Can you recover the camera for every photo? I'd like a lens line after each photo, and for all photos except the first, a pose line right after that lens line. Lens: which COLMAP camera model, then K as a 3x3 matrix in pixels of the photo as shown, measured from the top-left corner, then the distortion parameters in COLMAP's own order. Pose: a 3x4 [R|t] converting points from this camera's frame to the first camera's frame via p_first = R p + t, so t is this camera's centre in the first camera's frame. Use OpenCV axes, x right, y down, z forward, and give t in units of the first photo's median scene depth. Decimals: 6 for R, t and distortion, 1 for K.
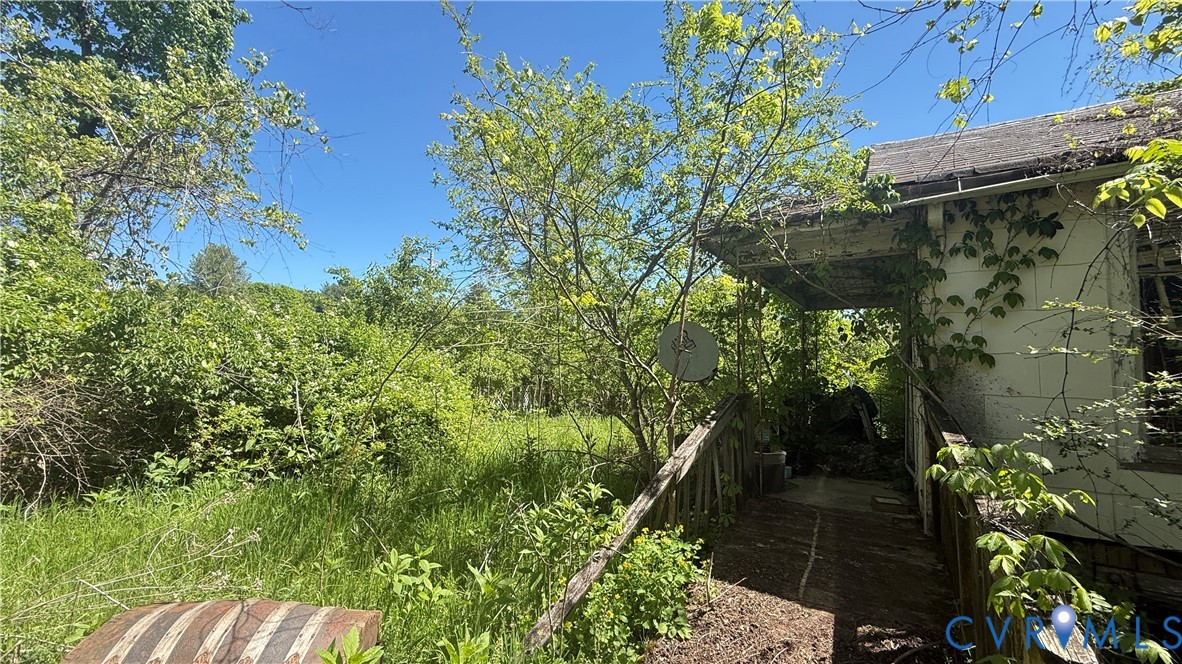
lens RADIAL K [[470.8, 0, 588.3], [0, 470.8, 330.5], [0, 0, 1]] dist [0.000912, 0.000103]
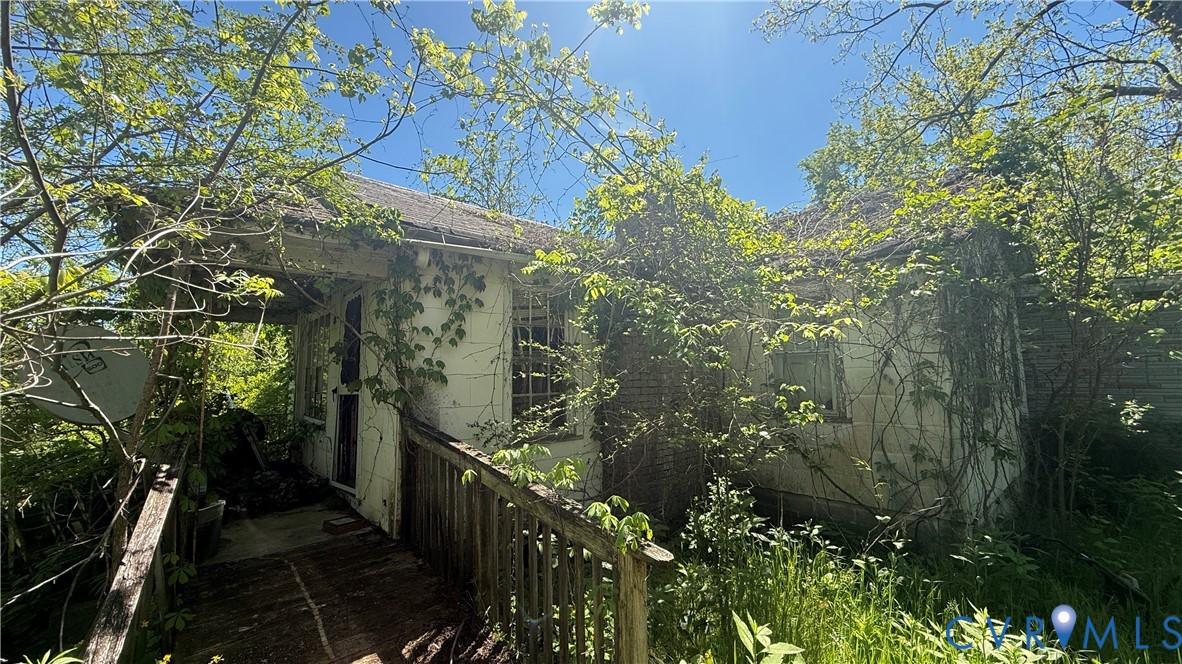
lens RADIAL K [[470.8, 0, 588.3], [0, 470.8, 330.5], [0, 0, 1]] dist [0.000912, 0.000103]
pose [[0.290645, 0.074053, 0.953961, -0.252546], [-0.043510, 0.996992, -0.064137, -0.005148], [-0.955841, -0.022866, 0.292993, 0.260866]]
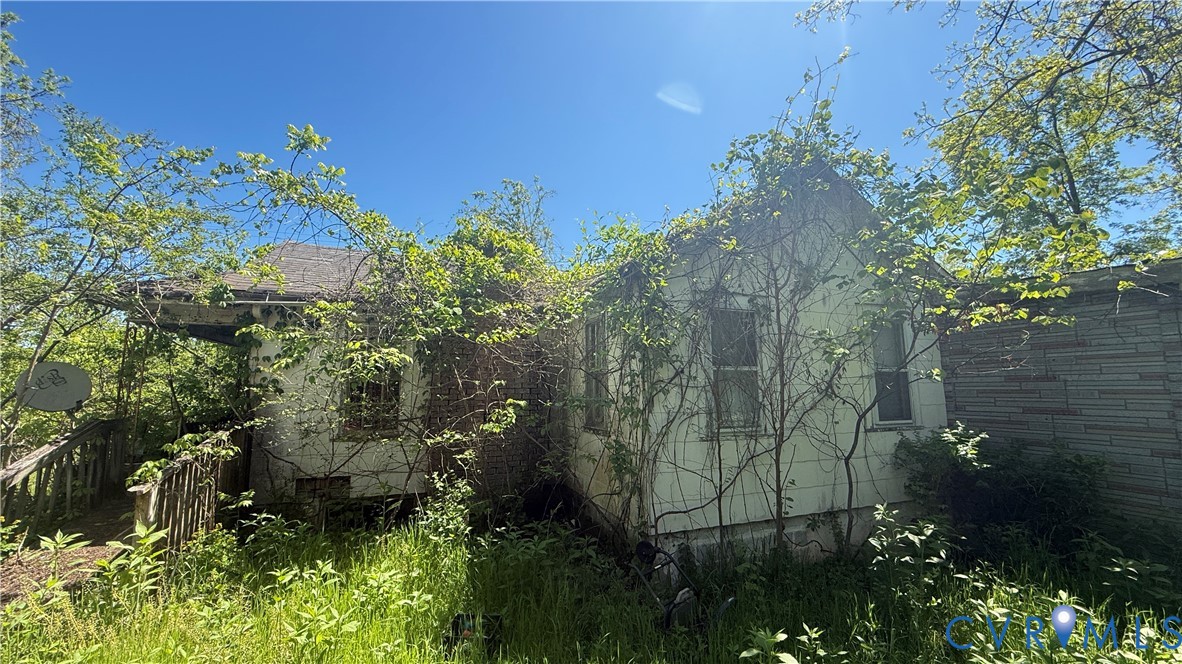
lens RADIAL K [[470.8, 0, 588.3], [0, 470.8, 330.5], [0, 0, 1]] dist [0.000912, 0.000103]
pose [[0.597899, 0.092678, 0.796196, 0.069761], [-0.042805, 0.995568, -0.083741, -0.076014], [-0.800428, 0.015988, 0.599216, -1.095832]]
